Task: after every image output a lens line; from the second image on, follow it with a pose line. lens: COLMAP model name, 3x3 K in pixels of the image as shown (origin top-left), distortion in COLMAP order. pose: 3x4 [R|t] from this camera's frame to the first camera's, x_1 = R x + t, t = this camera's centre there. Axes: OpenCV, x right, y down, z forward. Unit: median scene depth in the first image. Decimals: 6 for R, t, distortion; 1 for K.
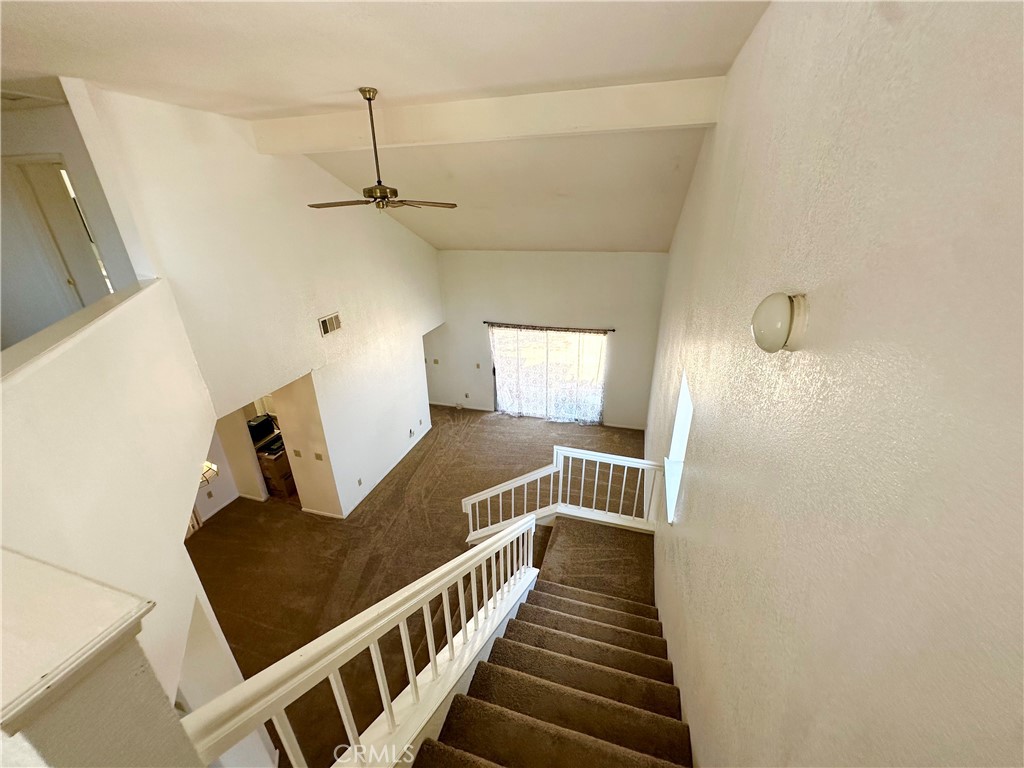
lens RADIAL K [[408.8, 0, 512.0], [0, 408.8, 384.0], [0, 0, 1]] dist [-0.000388, 0.000447]
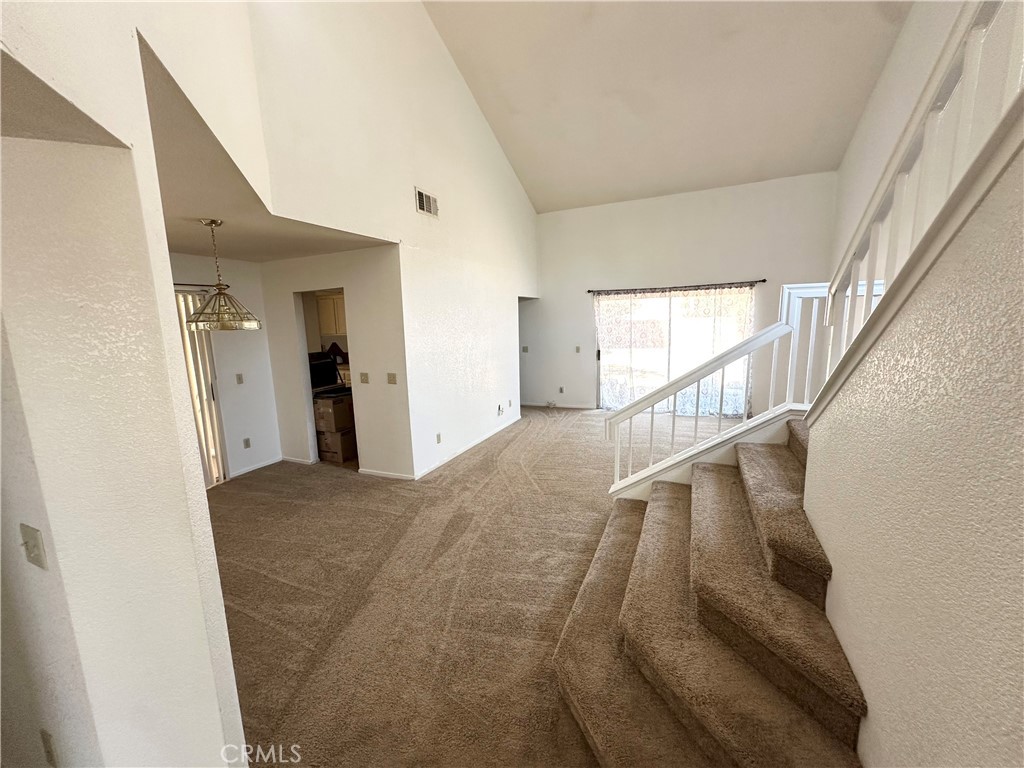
lens RADIAL K [[408.8, 0, 512.0], [0, 408.8, 384.0], [0, 0, 1]] dist [-0.000388, 0.000447]
pose [[0.991751, 0.005298, -0.128071, -0.148310], [-0.037506, 0.967412, -0.250413, 0.319597], [0.122571, 0.253151, 0.959631, 0.290811]]
